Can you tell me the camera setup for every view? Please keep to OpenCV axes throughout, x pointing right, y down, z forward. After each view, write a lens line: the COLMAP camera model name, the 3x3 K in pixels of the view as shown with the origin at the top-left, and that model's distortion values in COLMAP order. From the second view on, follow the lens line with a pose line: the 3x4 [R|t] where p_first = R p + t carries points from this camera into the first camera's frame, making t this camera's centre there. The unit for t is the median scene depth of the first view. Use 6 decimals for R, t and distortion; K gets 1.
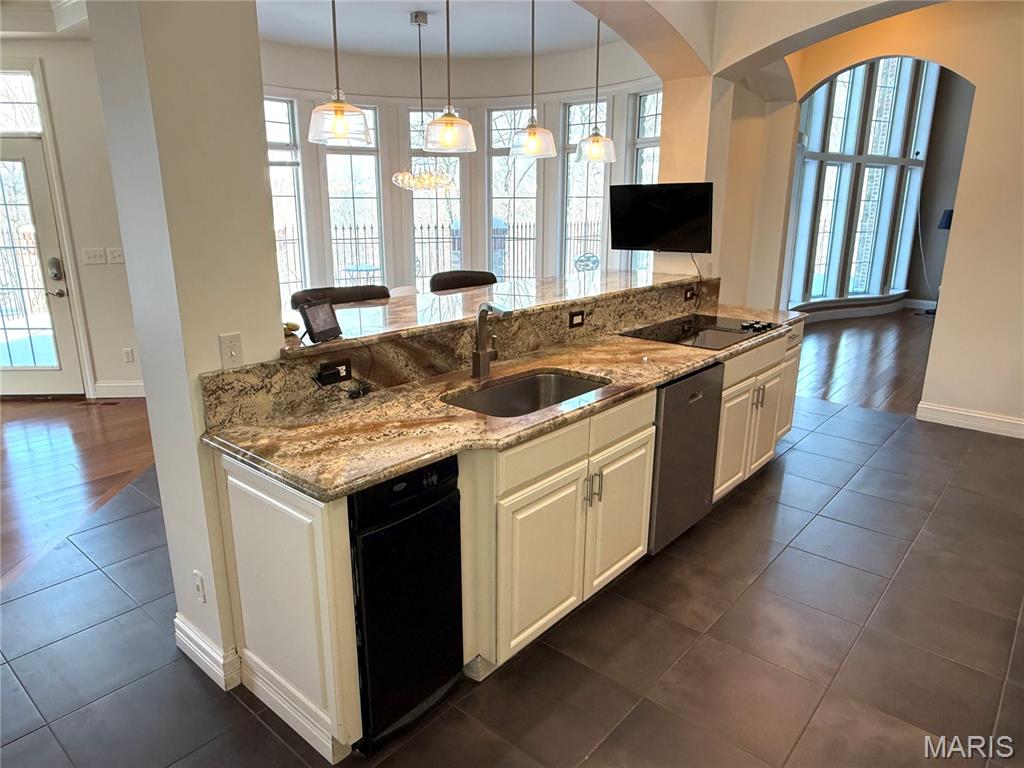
lens RADIAL K [[668.4, 0, 511.9], [0, 668.4, 387.3], [0, 0, 1]] dist [0.005692, -0.000075]
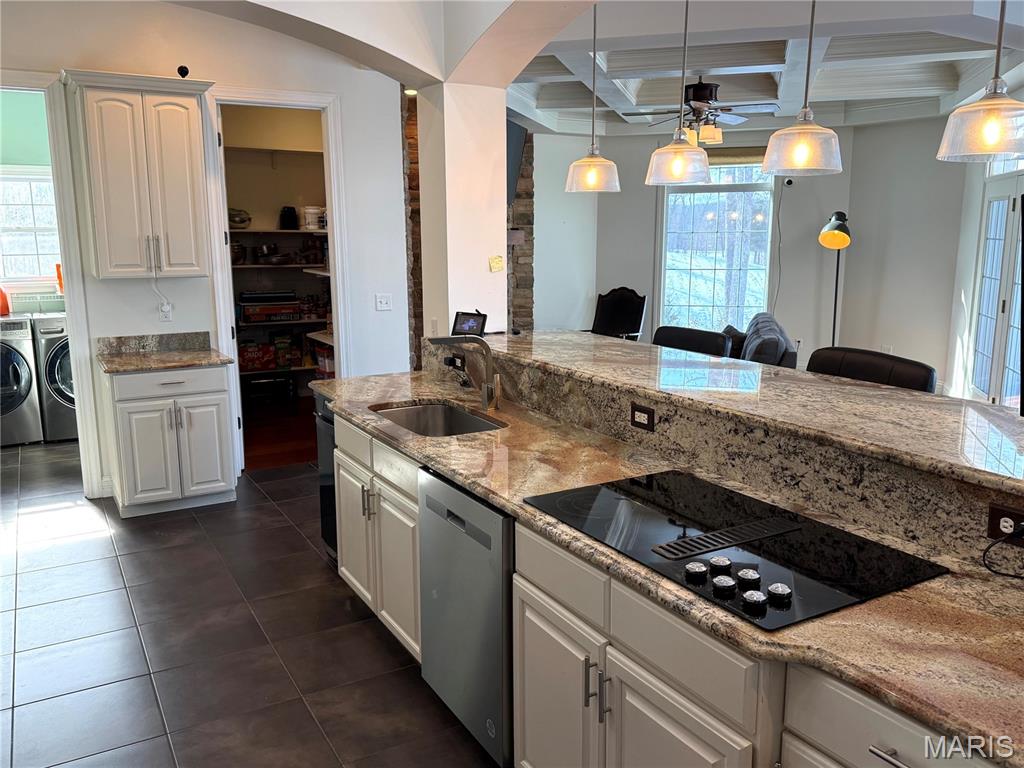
lens RADIAL K [[831.9, 0, 513.4], [0, 831.9, 383.7], [0, 0, 1]] dist [0.004186, 0.002215]
pose [[-0.326851, 0.161372, -0.931197, 0.931993], [-0.261690, 0.931334, 0.253249, -0.317039], [0.908123, 0.326459, -0.262178, 1.105184]]
